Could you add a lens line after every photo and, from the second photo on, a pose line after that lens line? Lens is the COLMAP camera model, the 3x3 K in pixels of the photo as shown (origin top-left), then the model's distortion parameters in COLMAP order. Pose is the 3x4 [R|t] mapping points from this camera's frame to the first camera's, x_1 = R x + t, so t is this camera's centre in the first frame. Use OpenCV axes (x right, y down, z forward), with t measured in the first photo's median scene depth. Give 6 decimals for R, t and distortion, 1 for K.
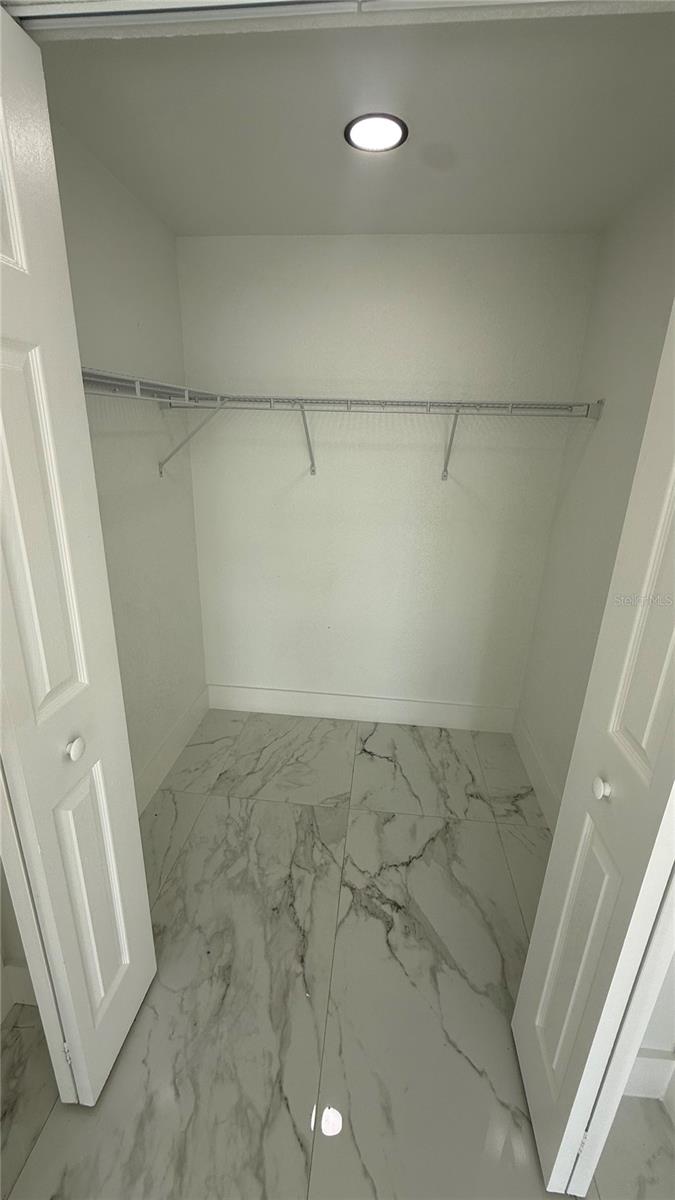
lens RADIAL K [[485.1, 0, 337.5], [0, 485.1, 600.0], [0, 0, 1]] dist [0.000011, -0.000021]
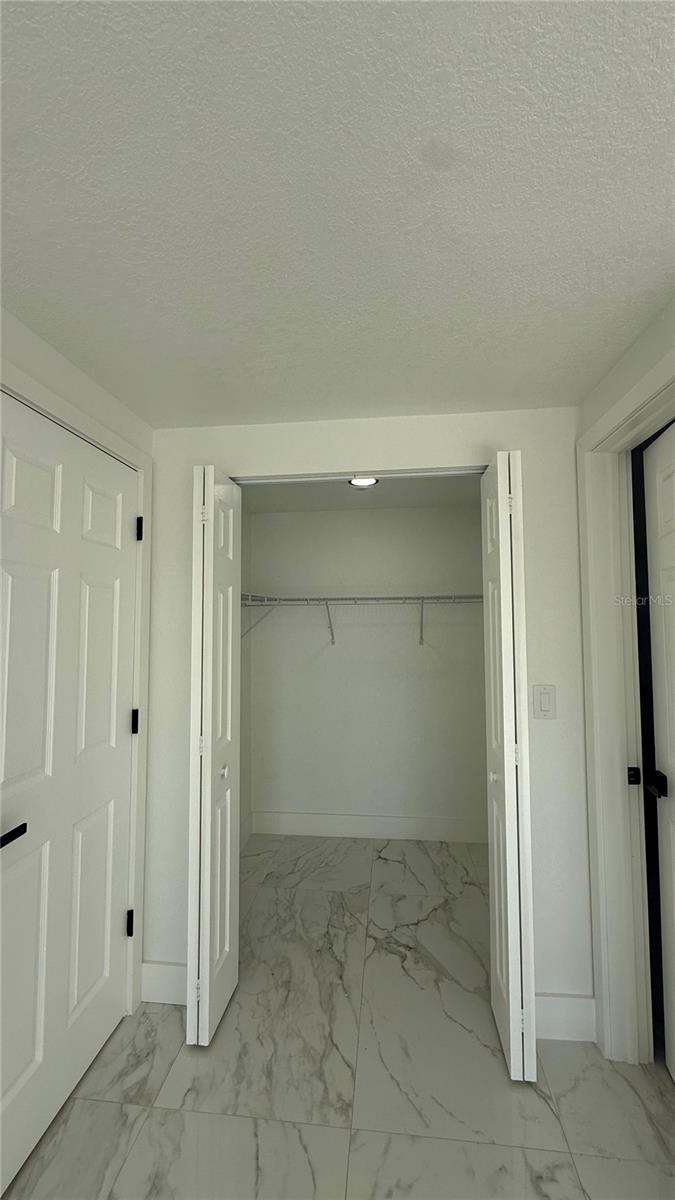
lens RADIAL K [[485.1, 0, 337.5], [0, 485.1, 600.0], [0, 0, 1]] dist [0.000011, -0.000021]
pose [[0.999284, -0.036874, -0.008465, -0.027569], [0.031189, 0.929562, -0.367345, 0.221107], [0.021414, 0.366818, 0.930046, -0.594823]]
